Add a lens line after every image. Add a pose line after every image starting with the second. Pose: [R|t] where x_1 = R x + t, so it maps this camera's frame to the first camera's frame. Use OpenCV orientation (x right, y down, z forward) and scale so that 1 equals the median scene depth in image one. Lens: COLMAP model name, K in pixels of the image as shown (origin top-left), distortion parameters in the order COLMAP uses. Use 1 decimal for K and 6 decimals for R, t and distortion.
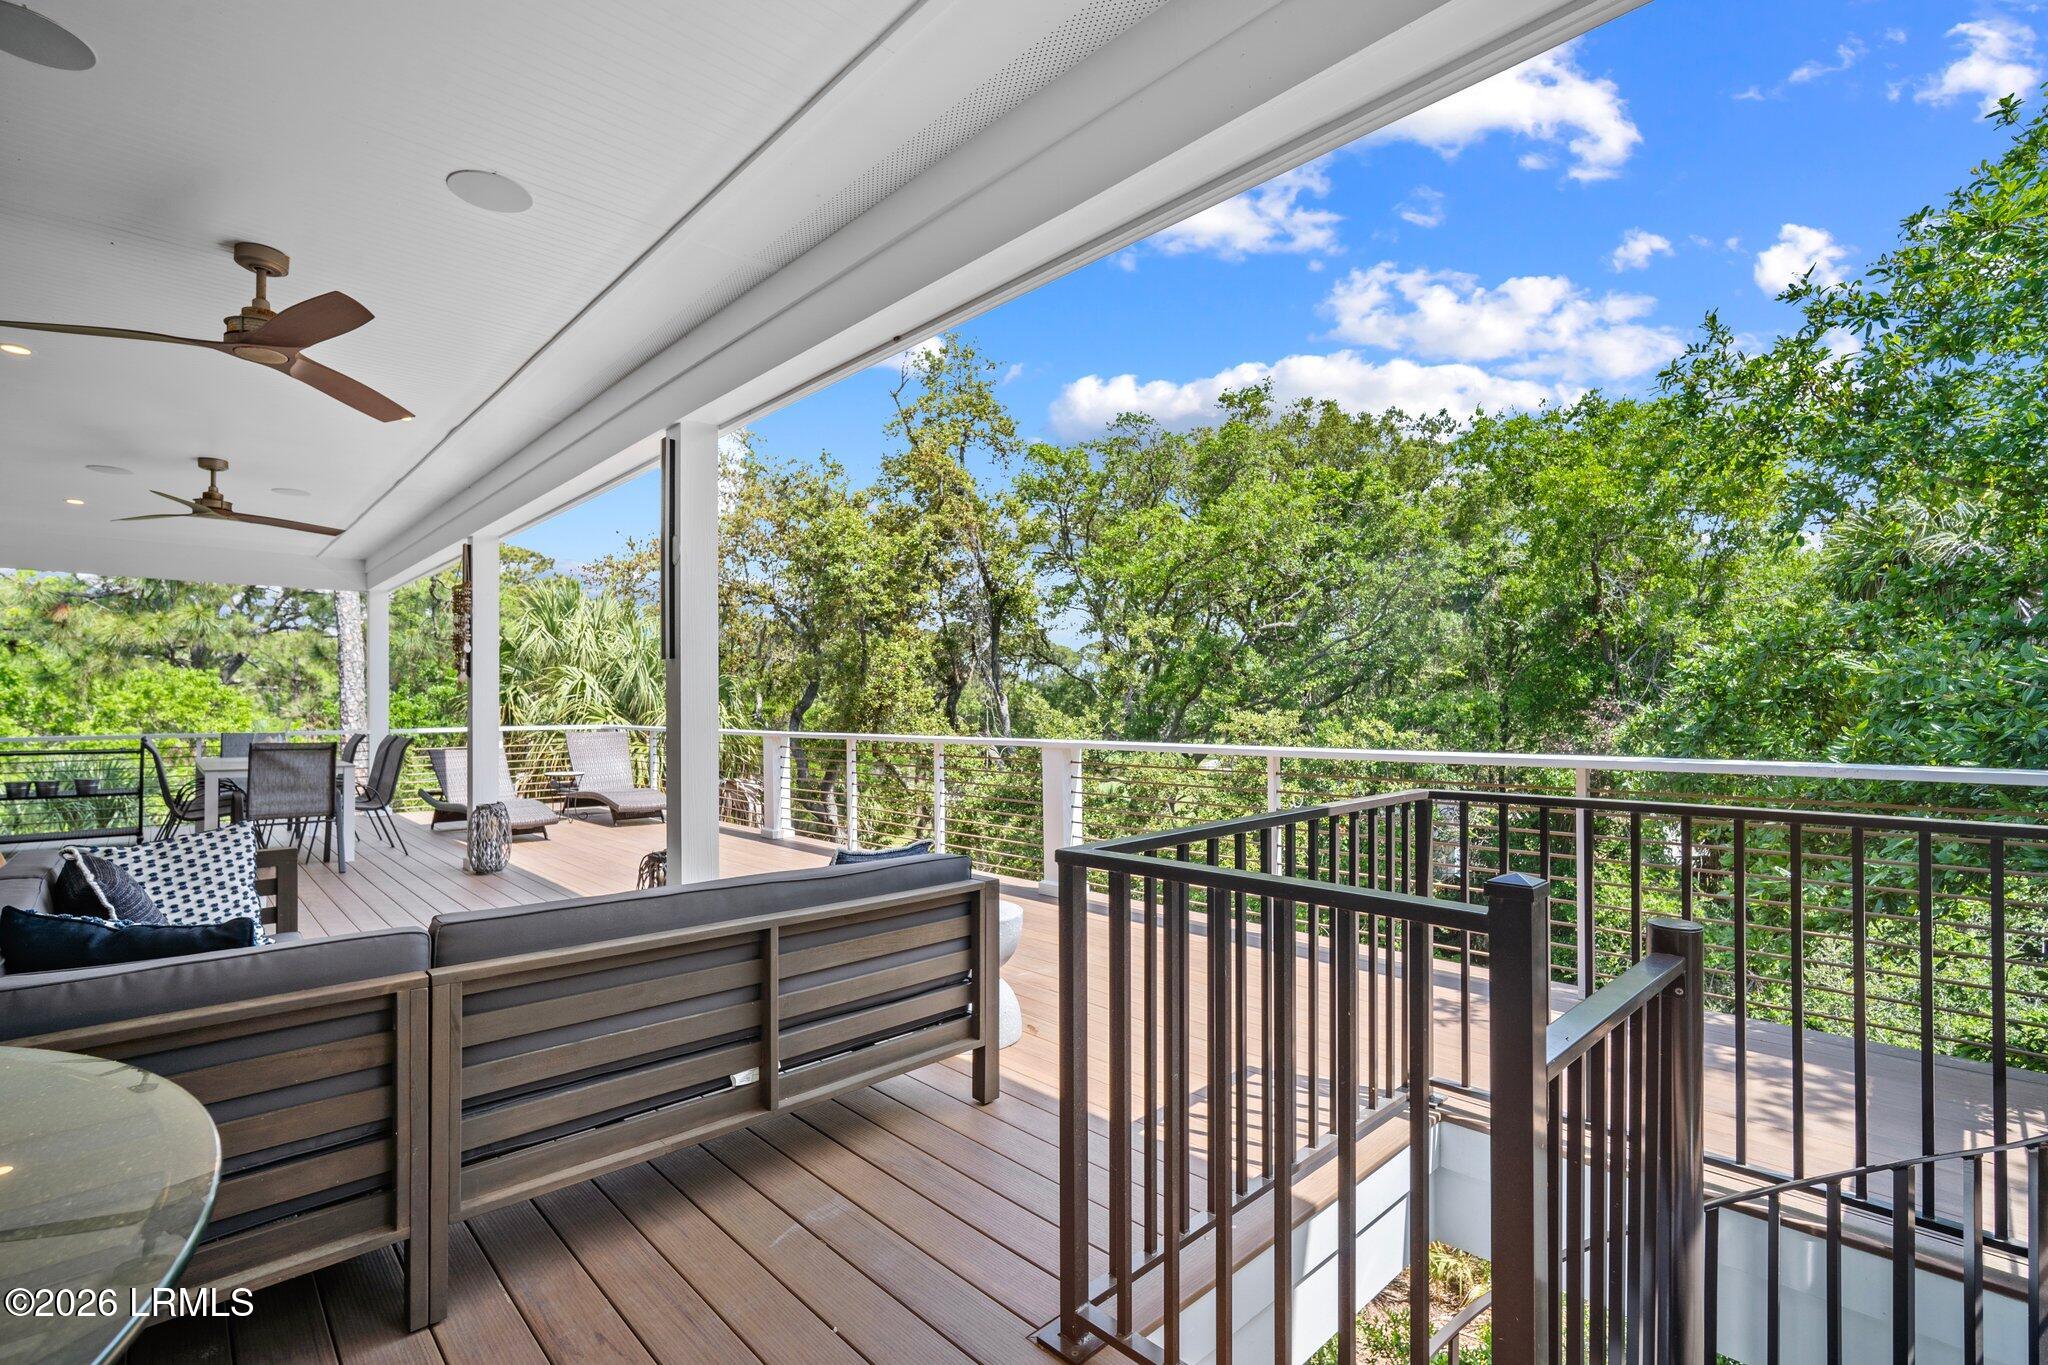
lens RADIAL K [[925.0, 0, 1025.9], [0, 925.0, 695.7], [0, 0, 1]] dist [-0.014065, 0.006189]
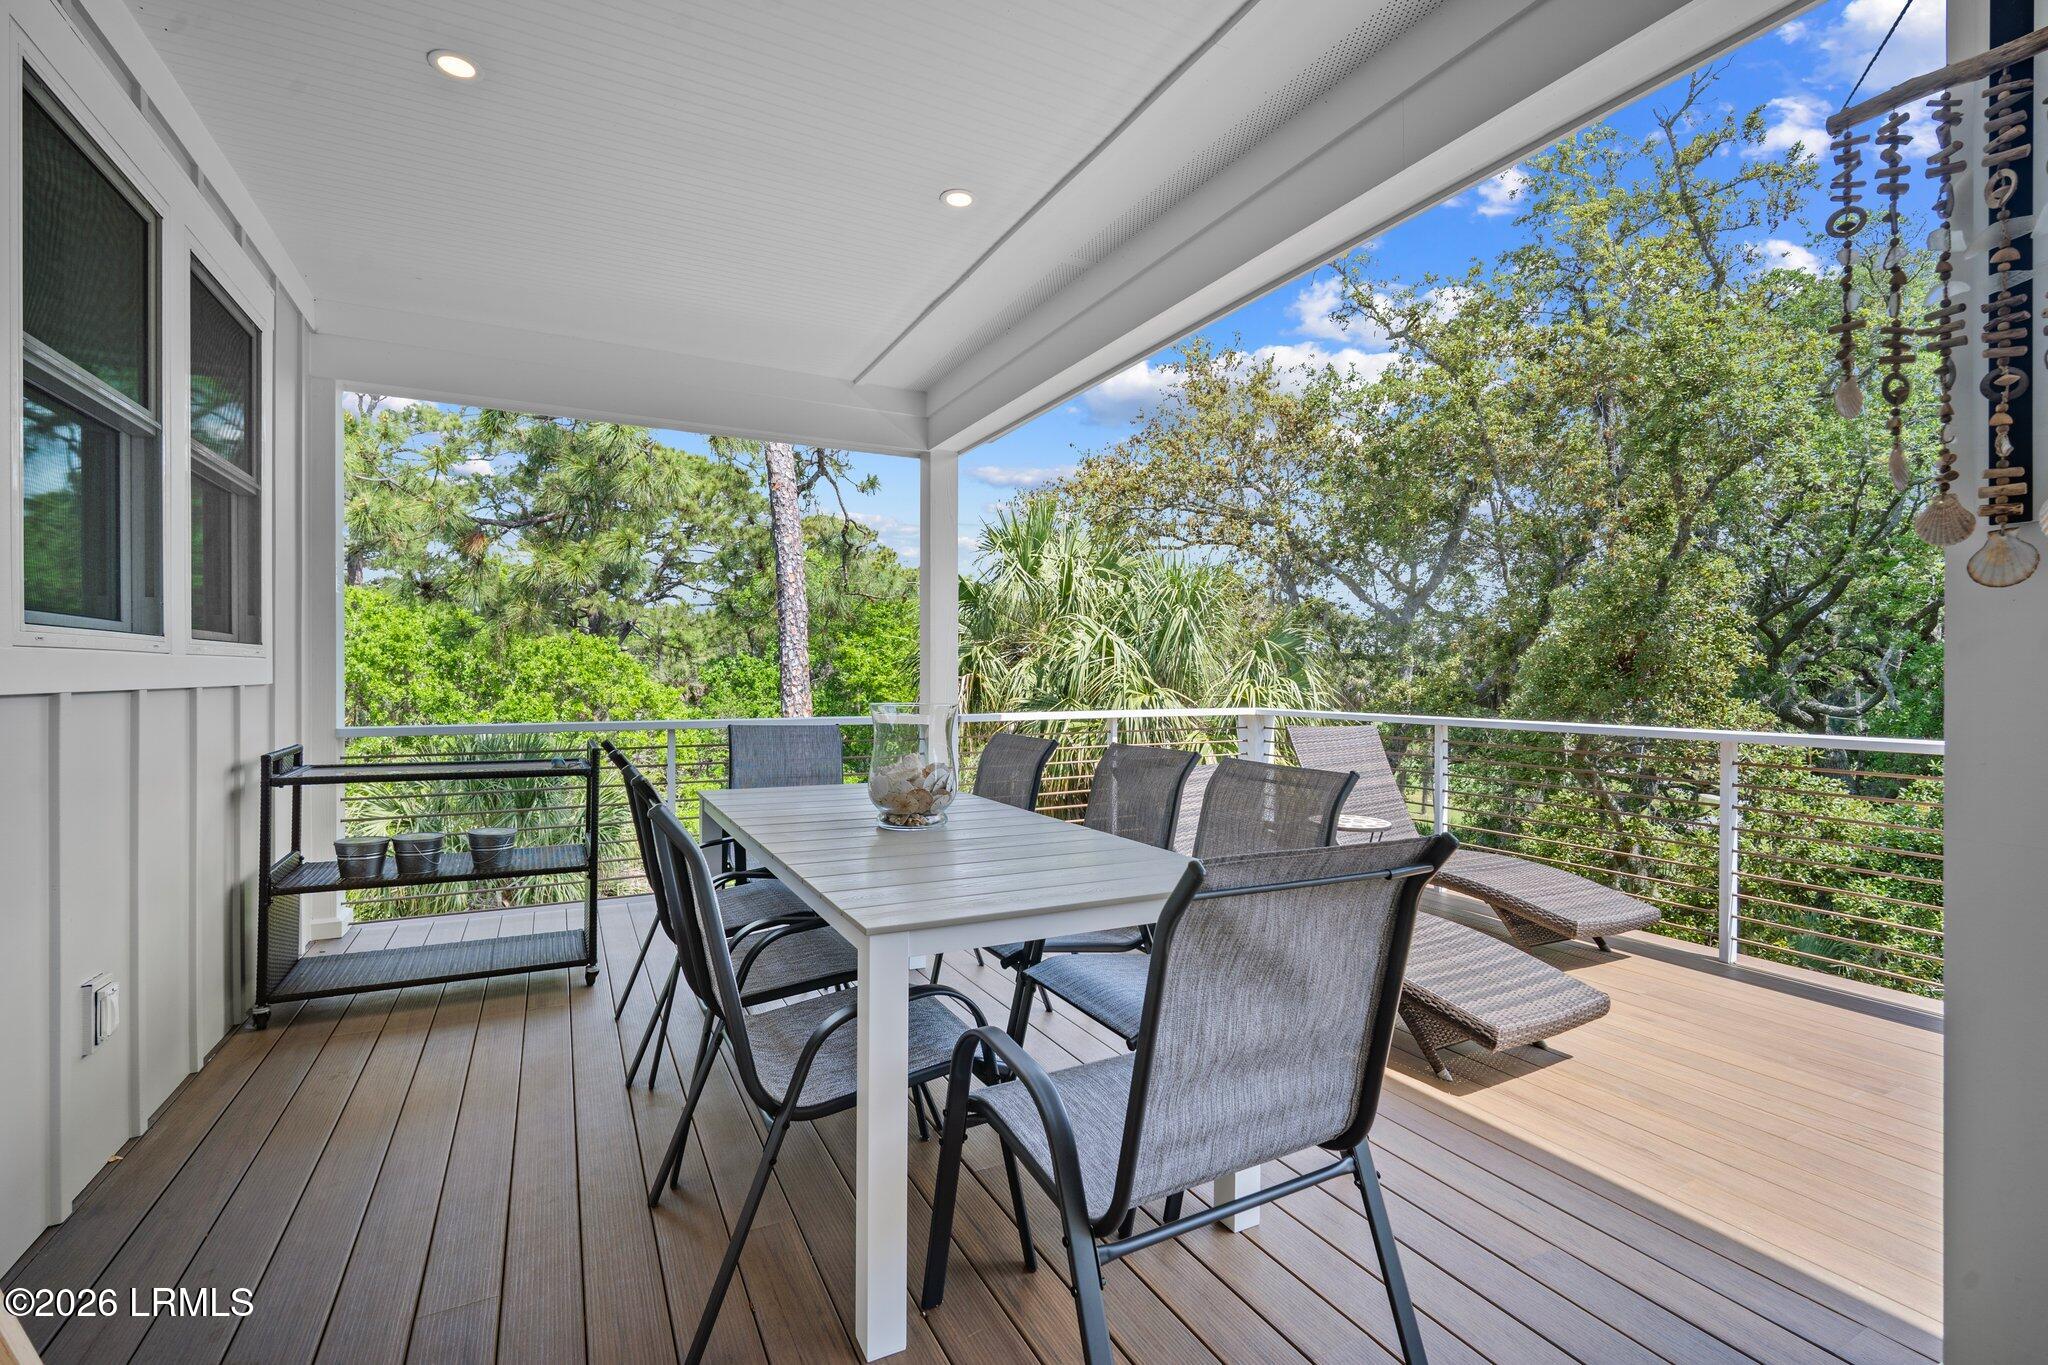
lens RADIAL K [[910.5, 0, 1025.0], [0, 910.5, 677.4], [0, 0, 1]] dist [-0.011594, 0.003323]
pose [[0.960327, 0.007499, -0.278775, -0.338691], [-0.004117, 0.999911, 0.012714, 0.005219], [0.278845, -0.011062, 0.960272, 0.337184]]
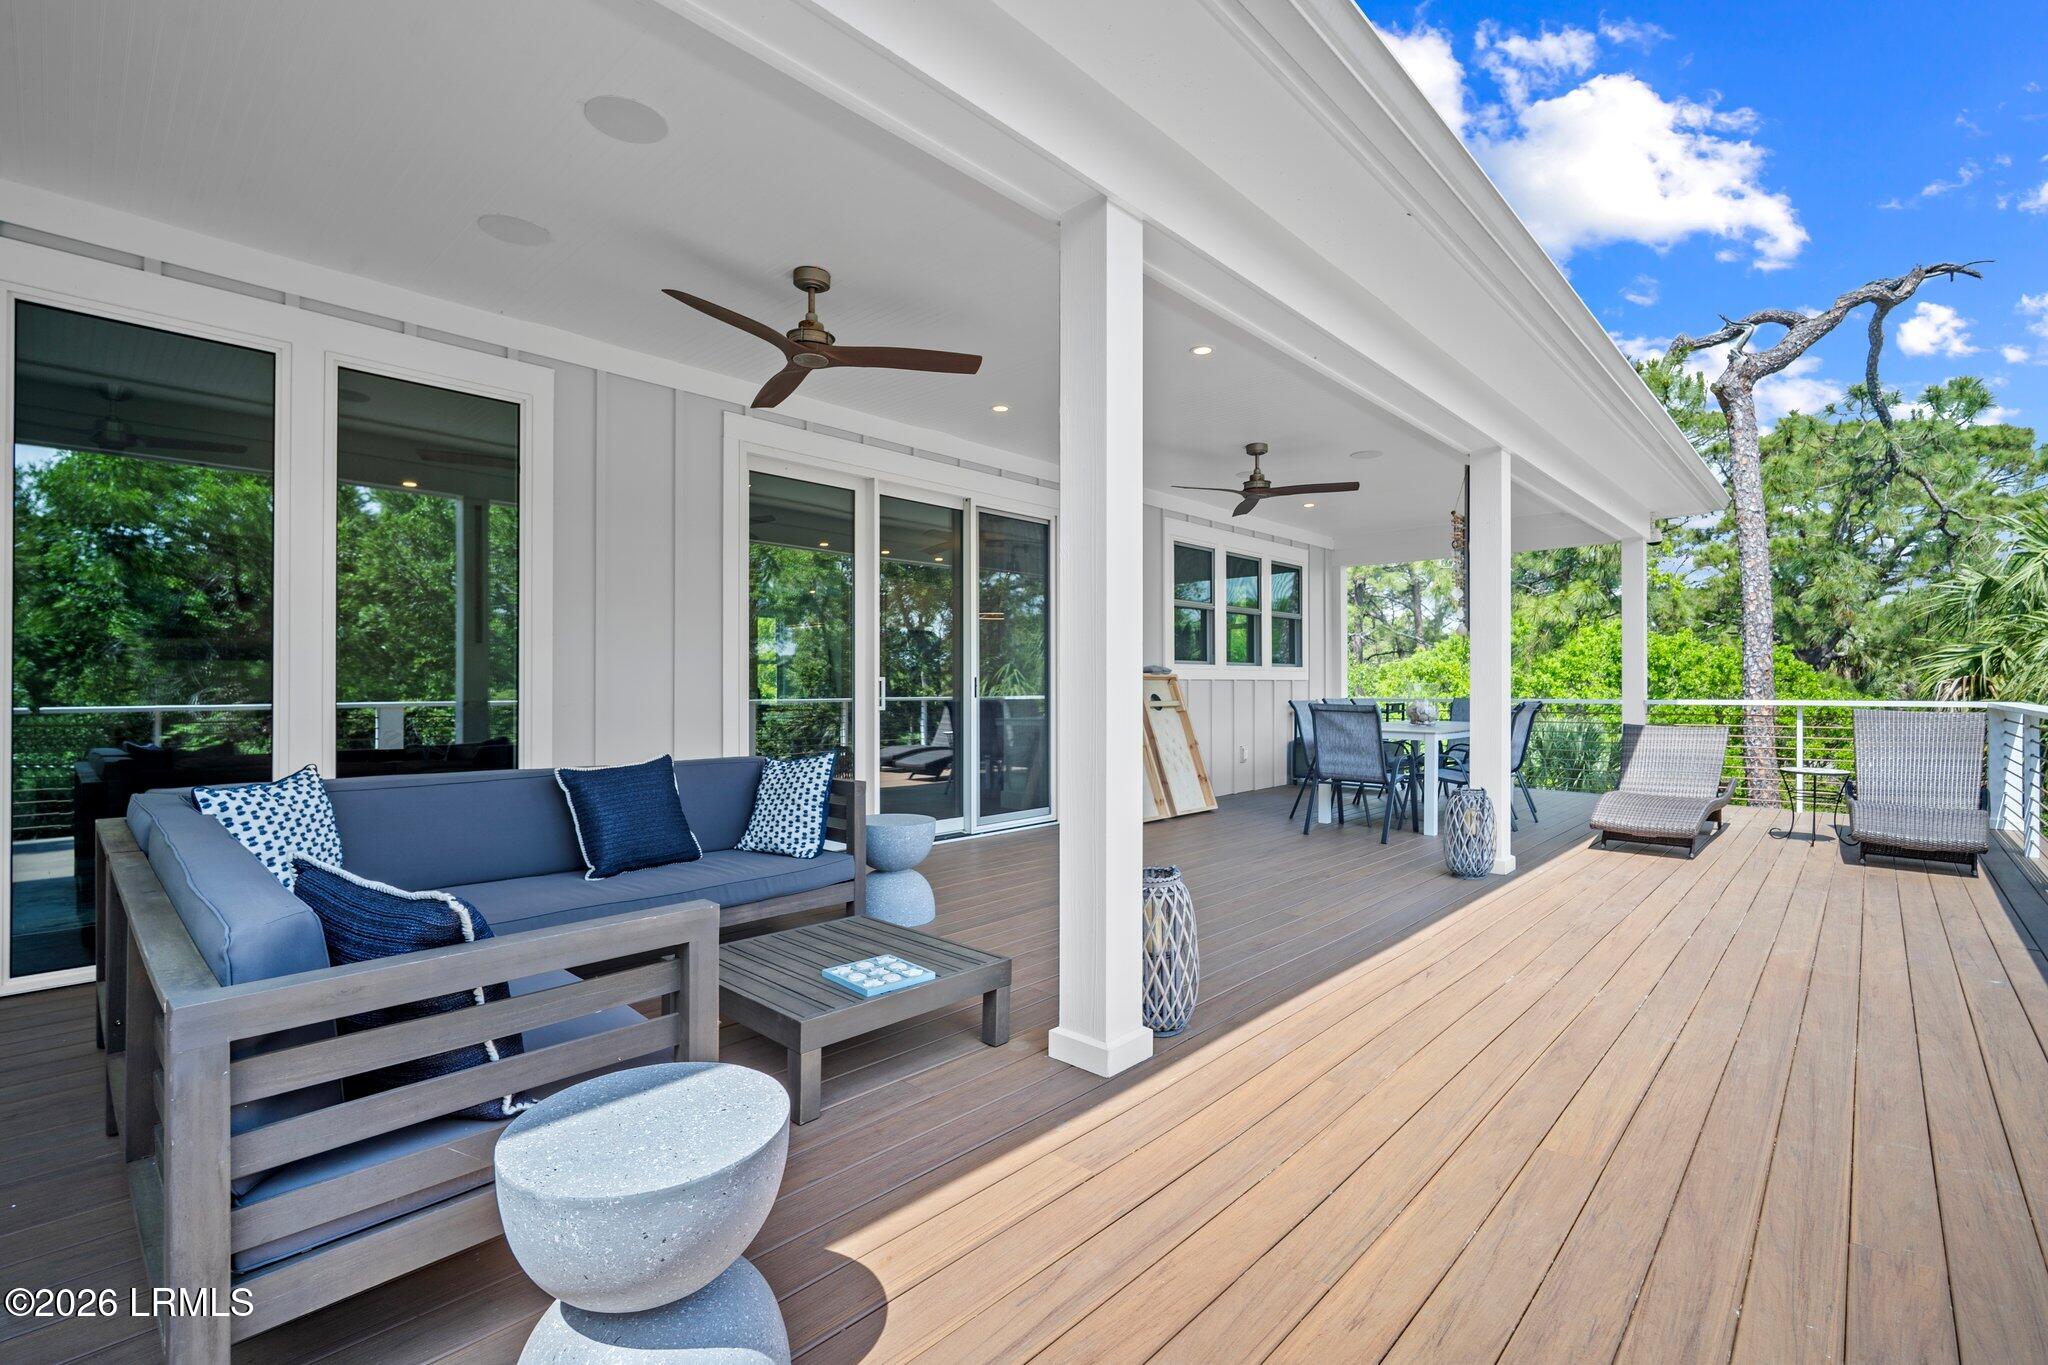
lens RADIAL K [[913.2, 0, 1025.2], [0, 913.2, 685.3], [0, 0, 1]] dist [-0.010718, 0.000539]
pose [[0.061714, 0.004992, -0.998081, 0.074988], [0.008399, 0.999949, 0.005521, 0.009123], [0.998059, -0.008723, 0.061669, 0.249856]]
